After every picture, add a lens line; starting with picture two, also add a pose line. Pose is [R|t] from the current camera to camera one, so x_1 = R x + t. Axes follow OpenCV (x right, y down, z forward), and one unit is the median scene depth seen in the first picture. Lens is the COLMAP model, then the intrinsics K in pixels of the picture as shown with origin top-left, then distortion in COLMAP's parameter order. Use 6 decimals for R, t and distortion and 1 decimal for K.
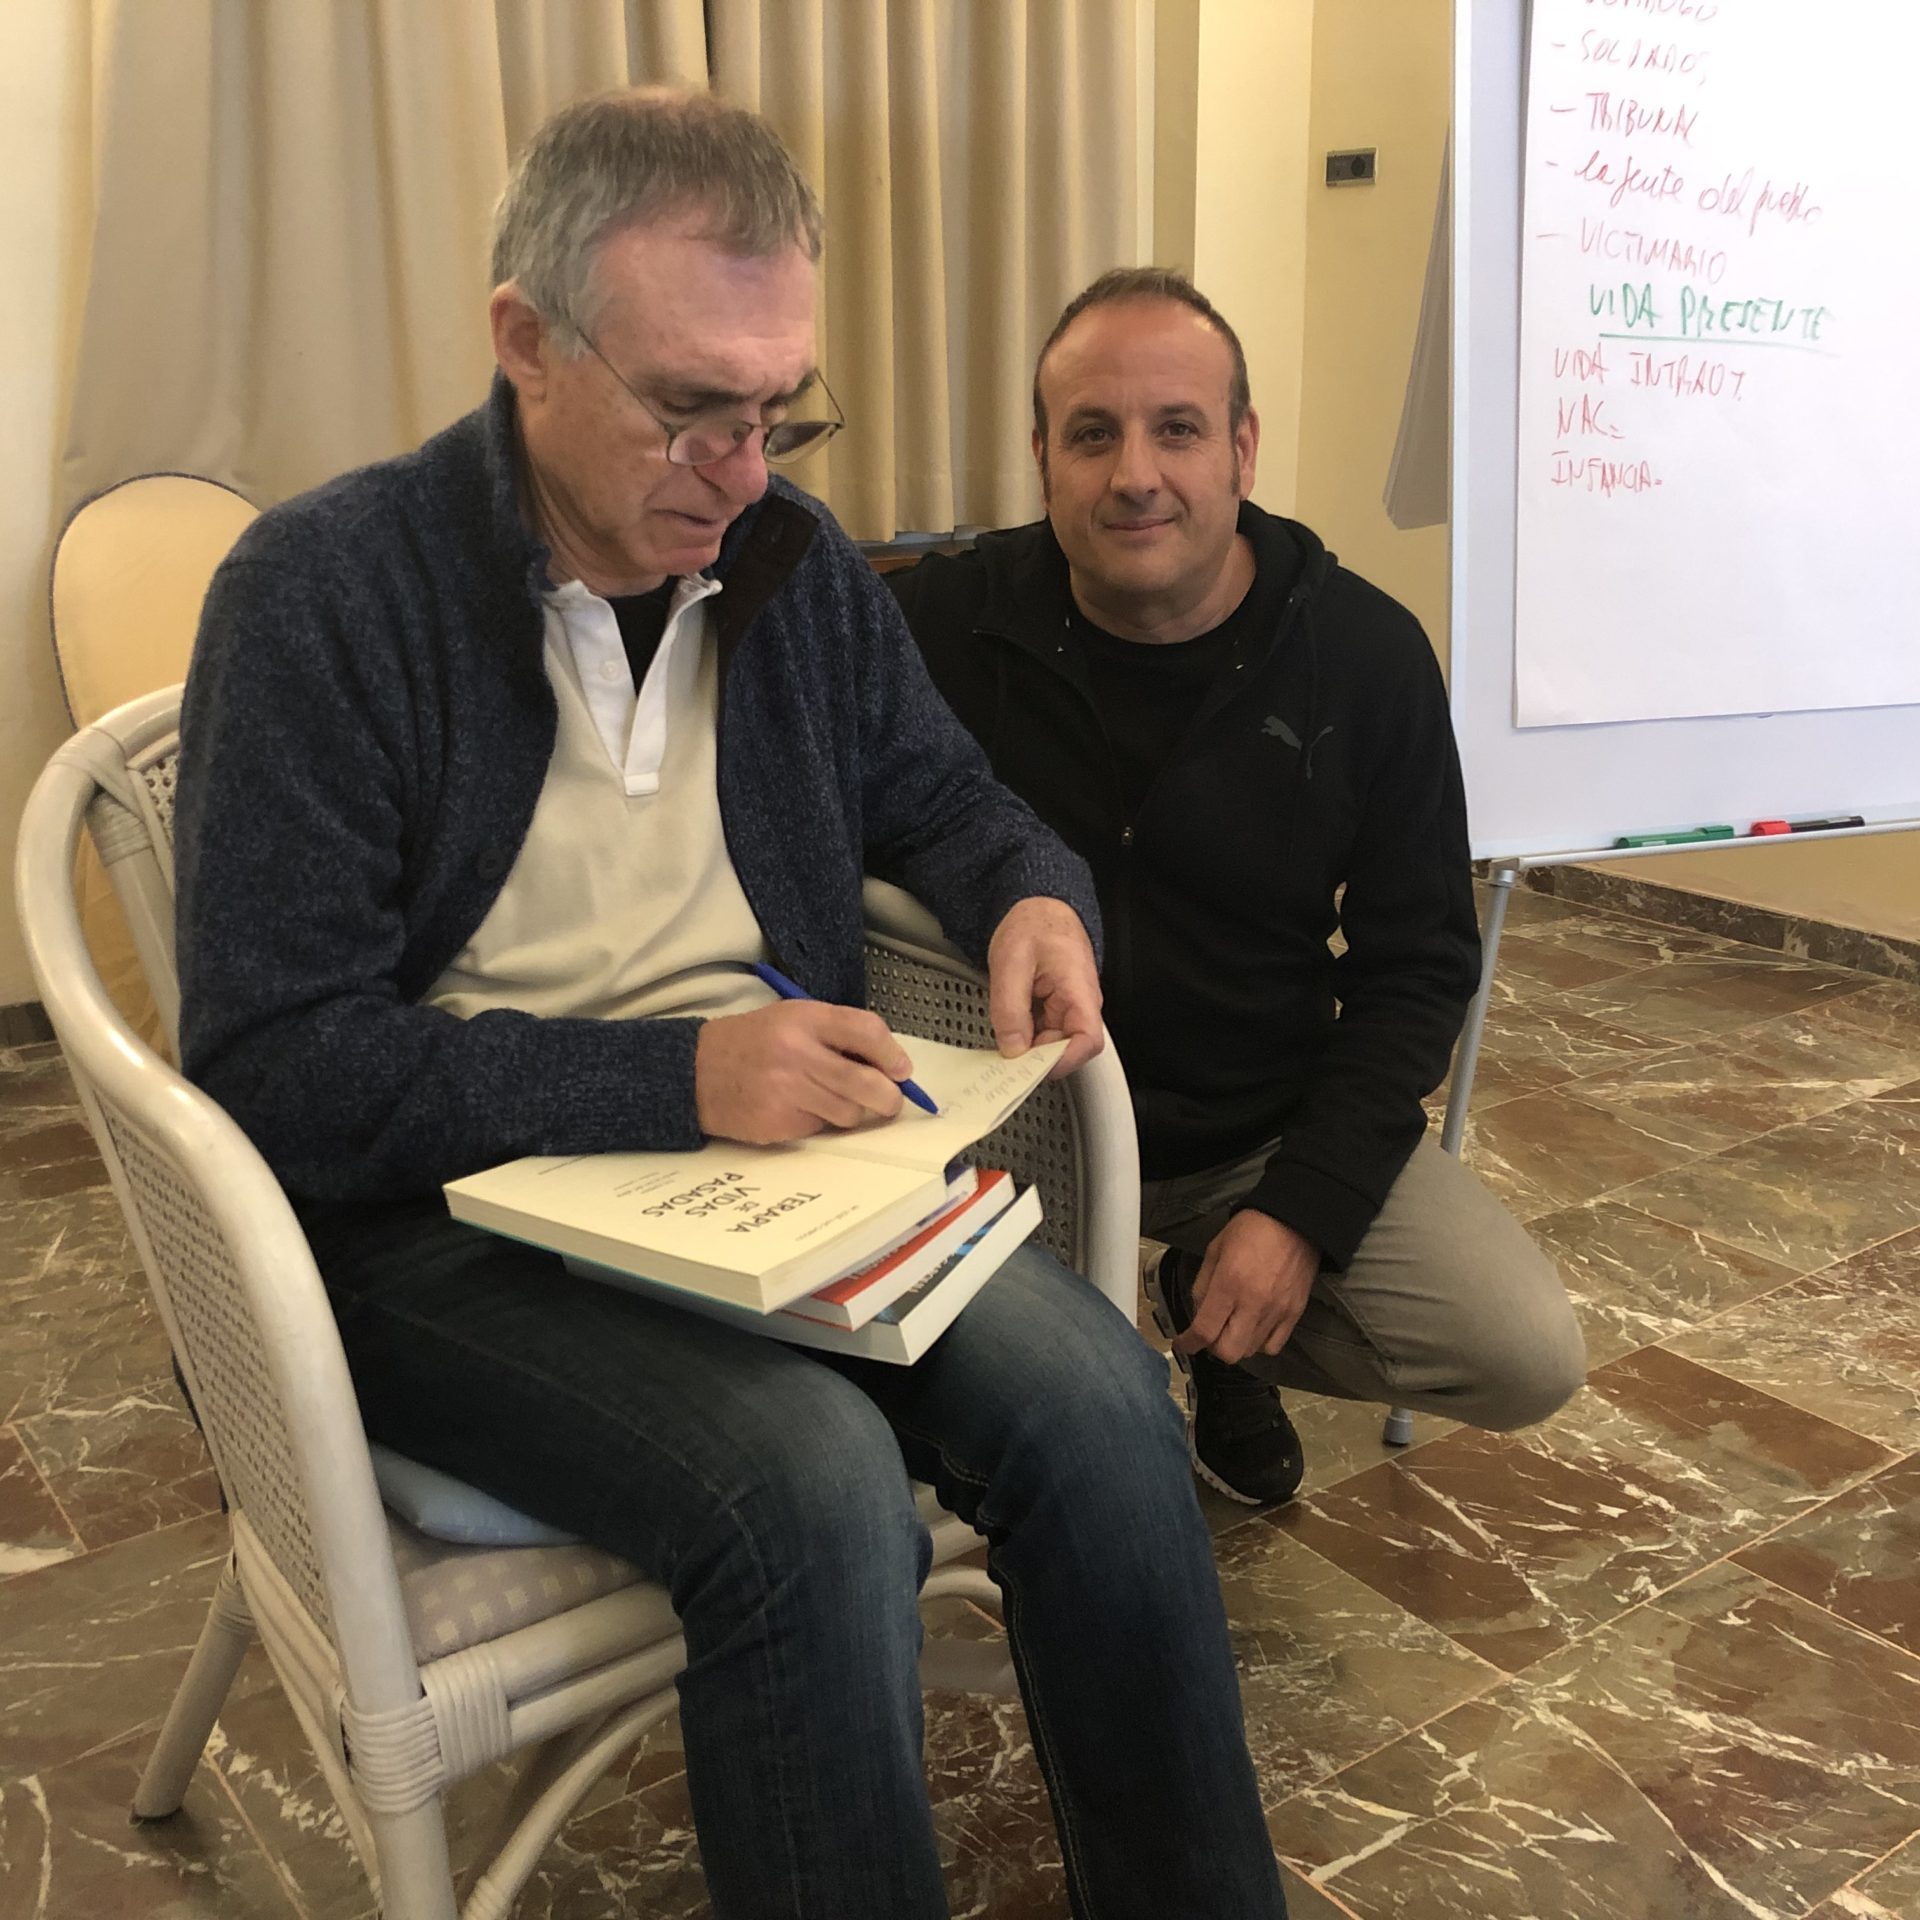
lens RADIAL K [[2119.6, 0, 936.9], [0, 2119.6, 963.3], [0, 0, 1]] dist [-0.047528, 0.117432]
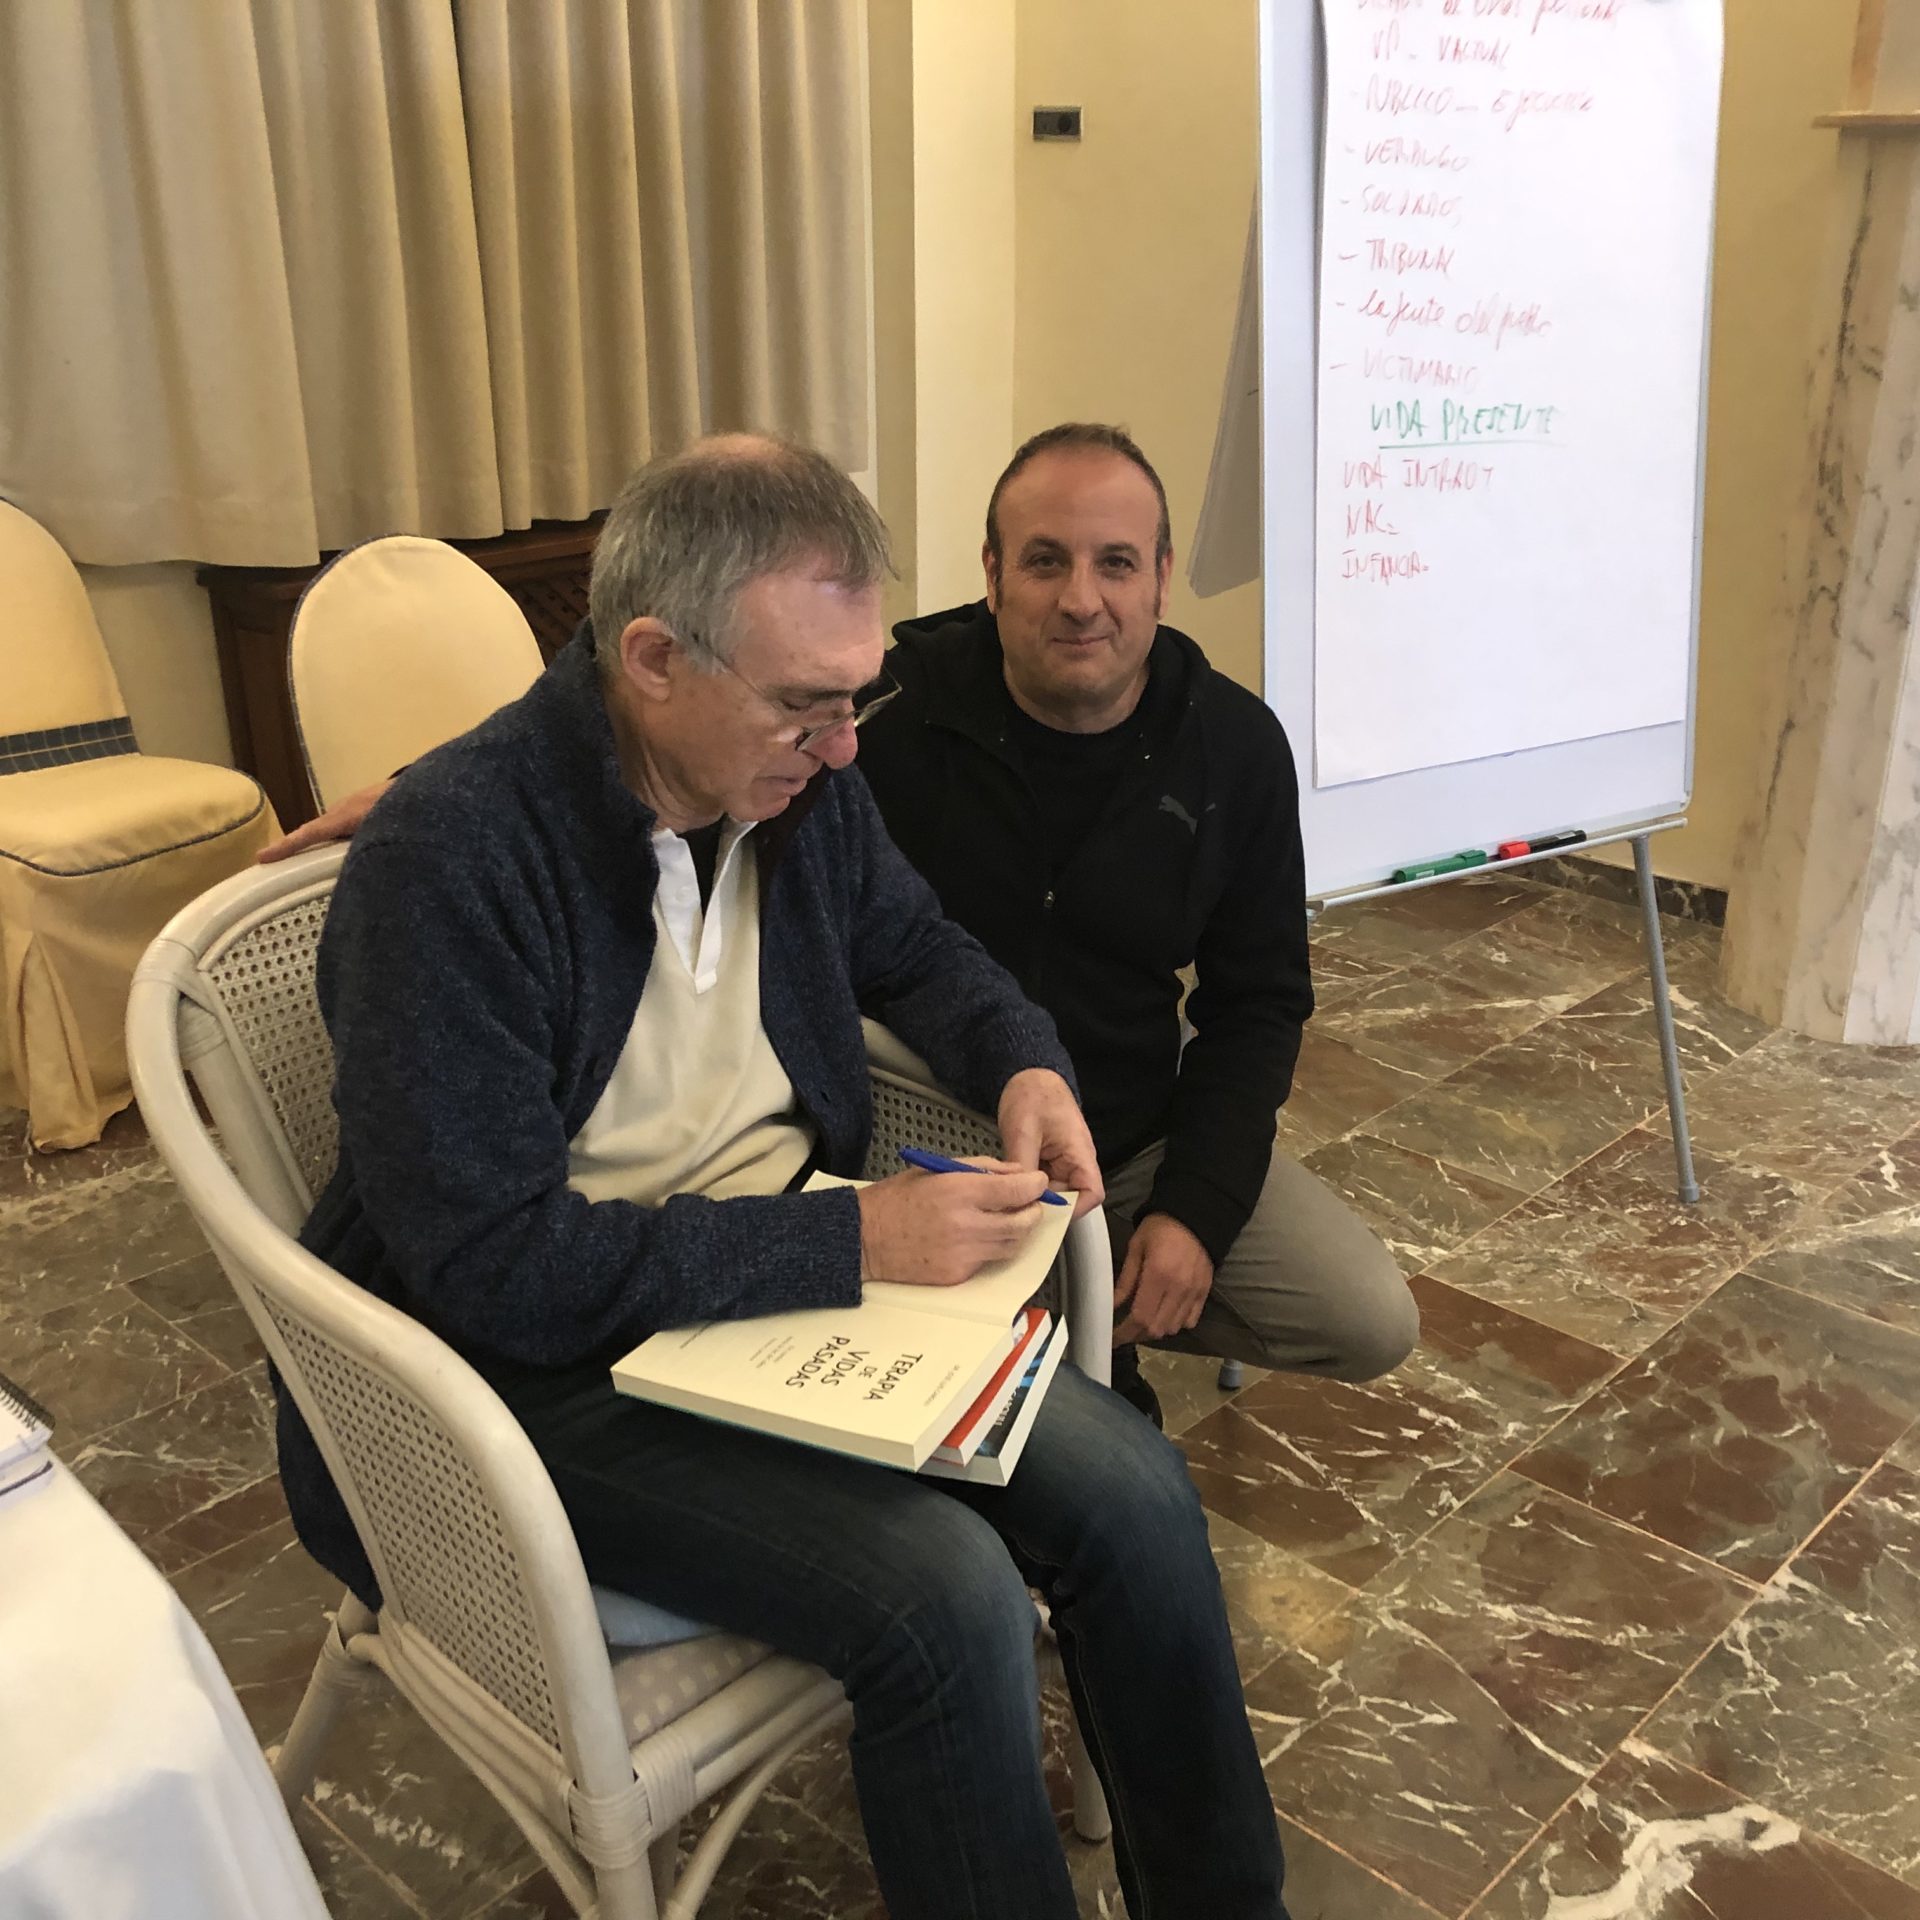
lens RADIAL K [[2108.3, 0, 927.0], [0, 2108.3, 975.5], [0, 0, 1]] dist [0.069327, -0.246203]
pose [[0.984430, -0.061430, 0.164693, -0.148745], [0.045086, 0.993843, 0.101210, -0.147601], [-0.169896, -0.092209, 0.981139, -0.134122]]
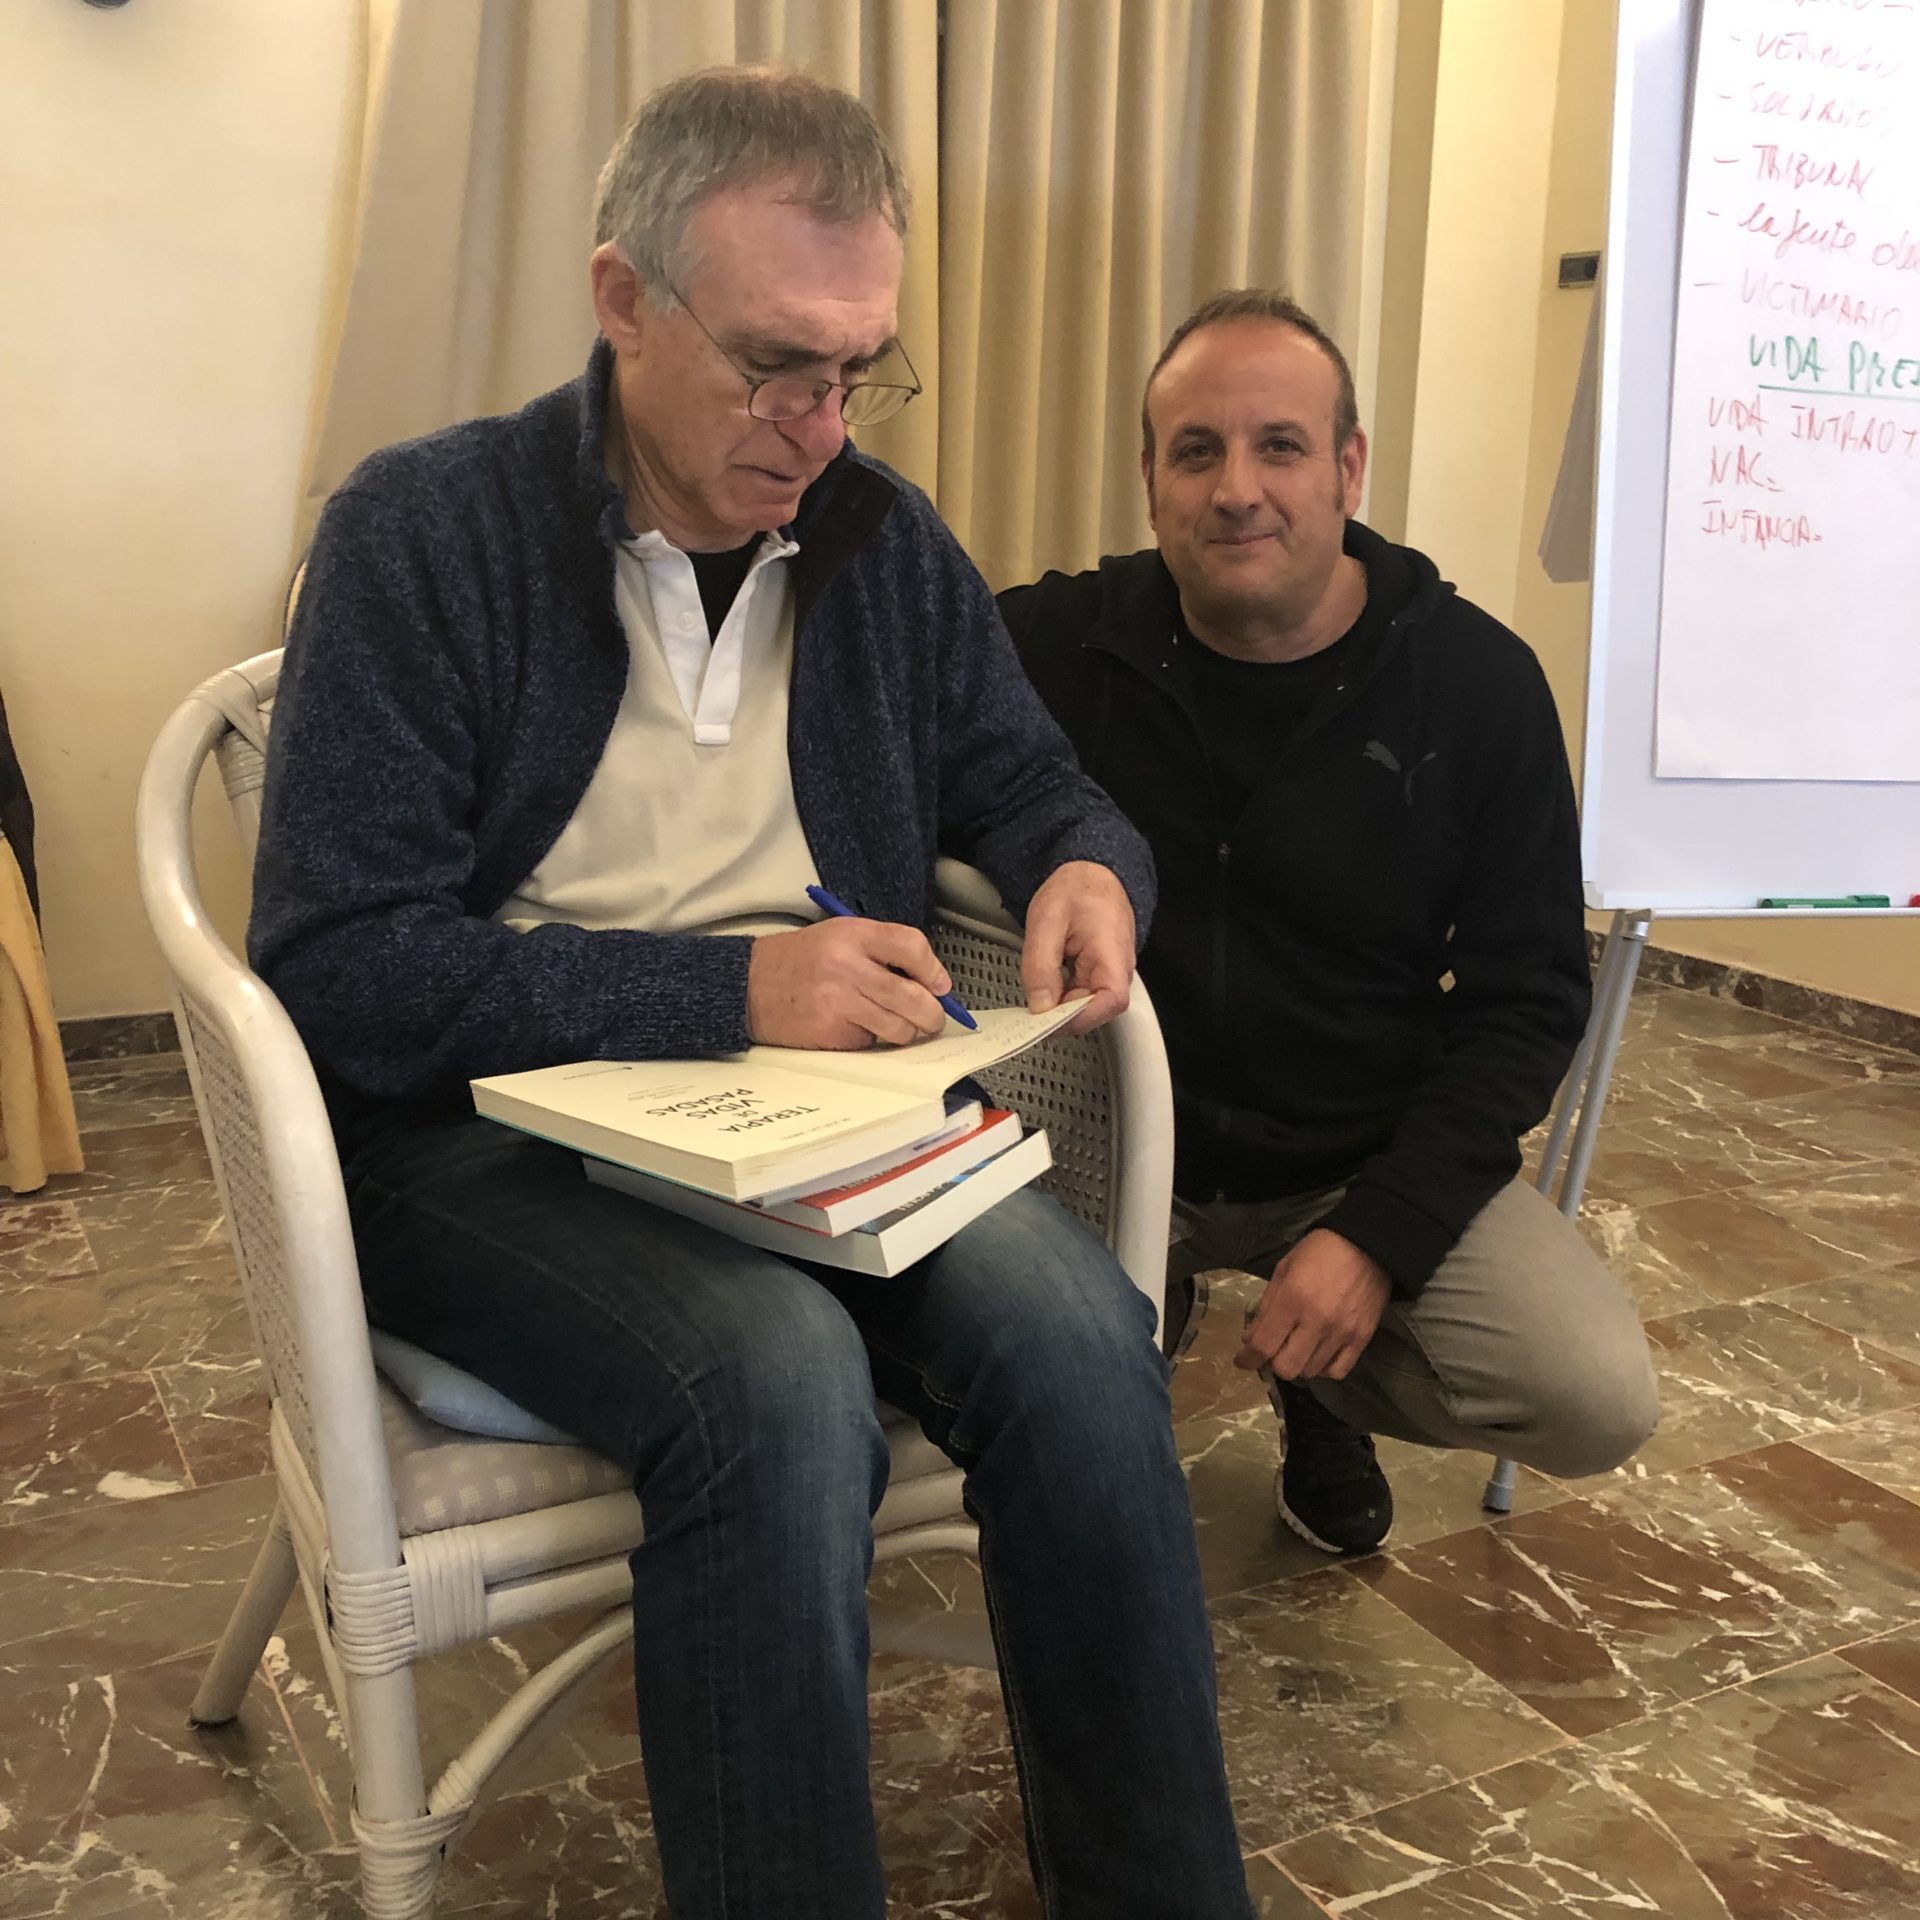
lens RADIAL K [[2127.4, 0, 922.5], [0, 2127.4, 957.1], [0, 0, 1]] dist [-0.060946, 0.133680]
pose [[0.990126, 0.061283, -0.126076, 0.072036], [-0.068901, 0.995995, -0.056972, 0.054671], [0.122079, 0.065096, 0.990383, -0.009462]]
